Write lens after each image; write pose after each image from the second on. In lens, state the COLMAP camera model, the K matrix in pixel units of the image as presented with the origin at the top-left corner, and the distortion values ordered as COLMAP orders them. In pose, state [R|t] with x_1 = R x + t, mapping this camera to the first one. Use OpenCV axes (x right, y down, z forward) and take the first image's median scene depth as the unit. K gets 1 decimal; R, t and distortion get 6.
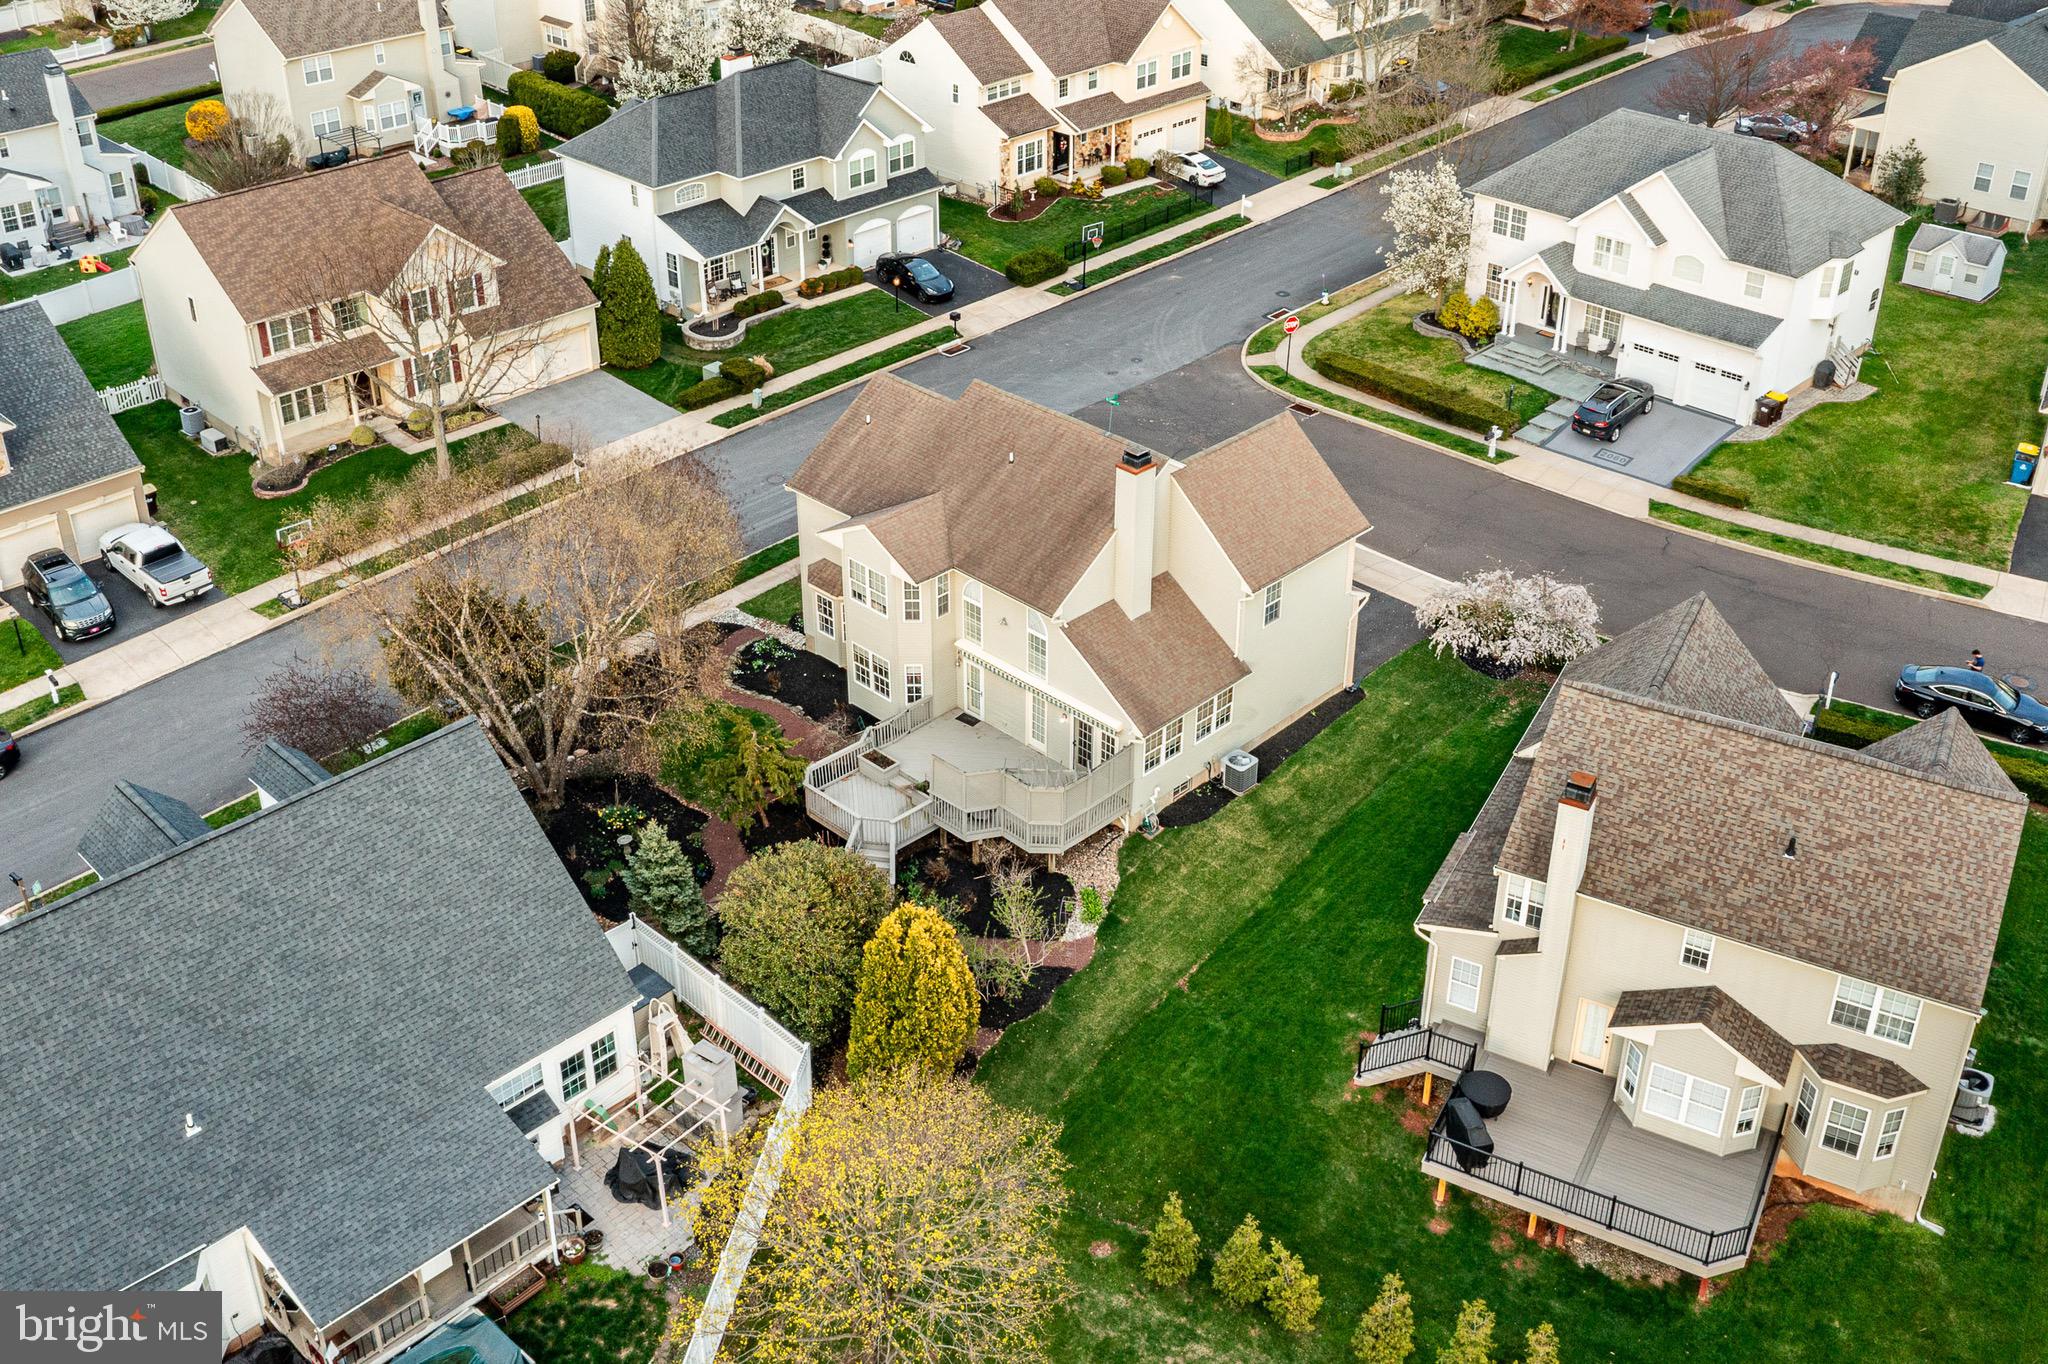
lens RADIAL K [[1972.1, 0, 1016.1], [0, 1972.1, 543.0], [0, 0, 1]] dist [-0.012198, 0.010208]
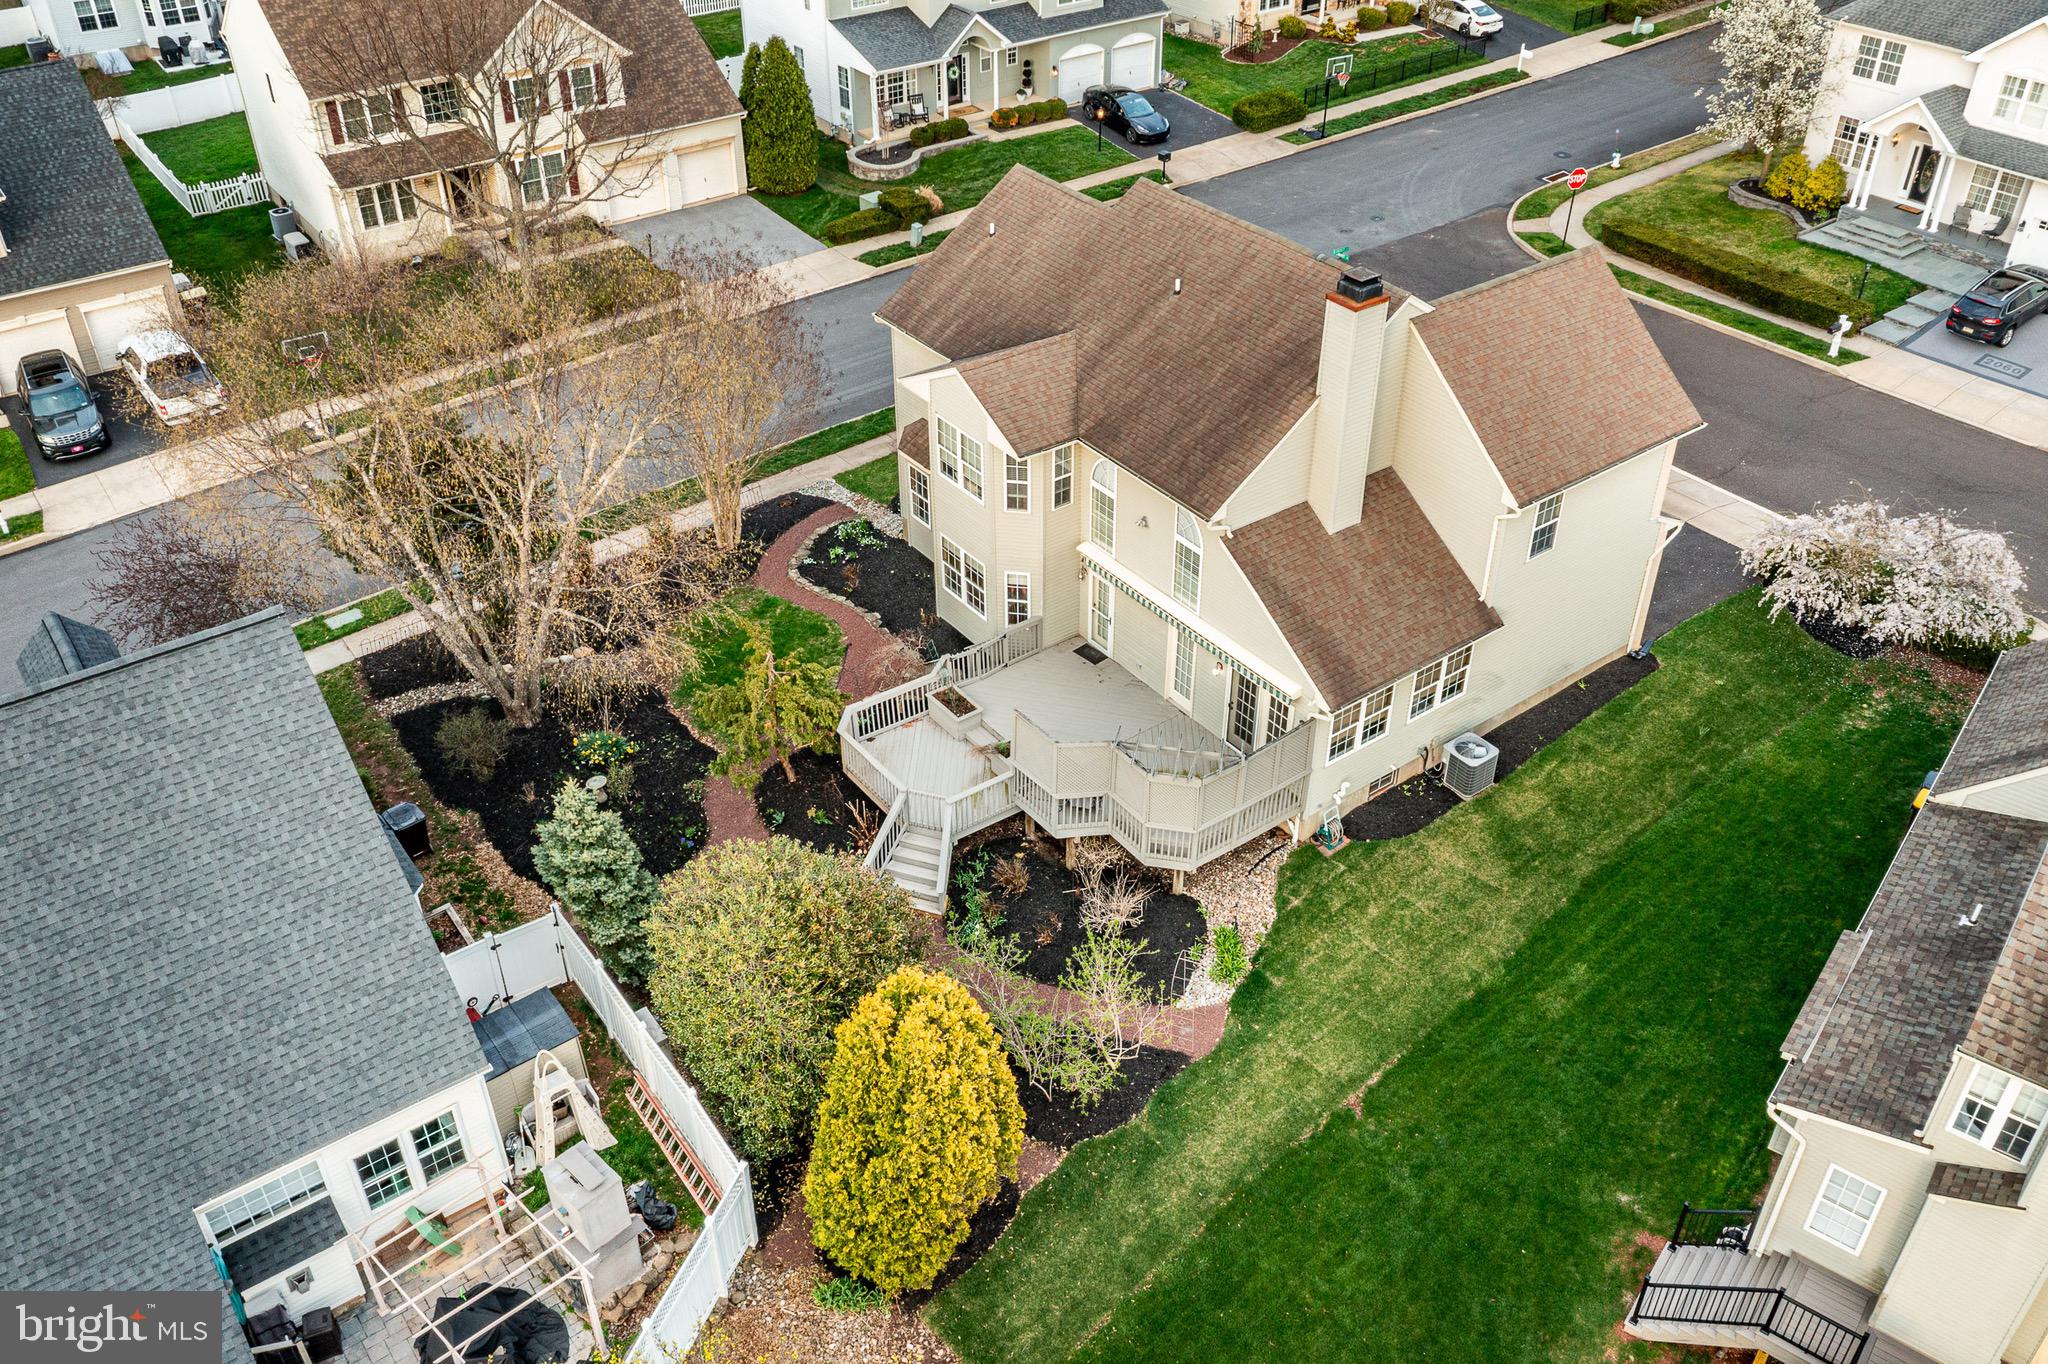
lens RADIAL K [[1657.7, 0, 1029.6], [0, 1657.7, 642.8], [0, 0, 1]] dist [-0.003302, 0.005814]
pose [[0.988075, 0.085579, -0.128001, 0.030626], [-0.069878, 0.990007, 0.122488, 0.012688], [0.137204, -0.112083, 0.984181, 0.397536]]
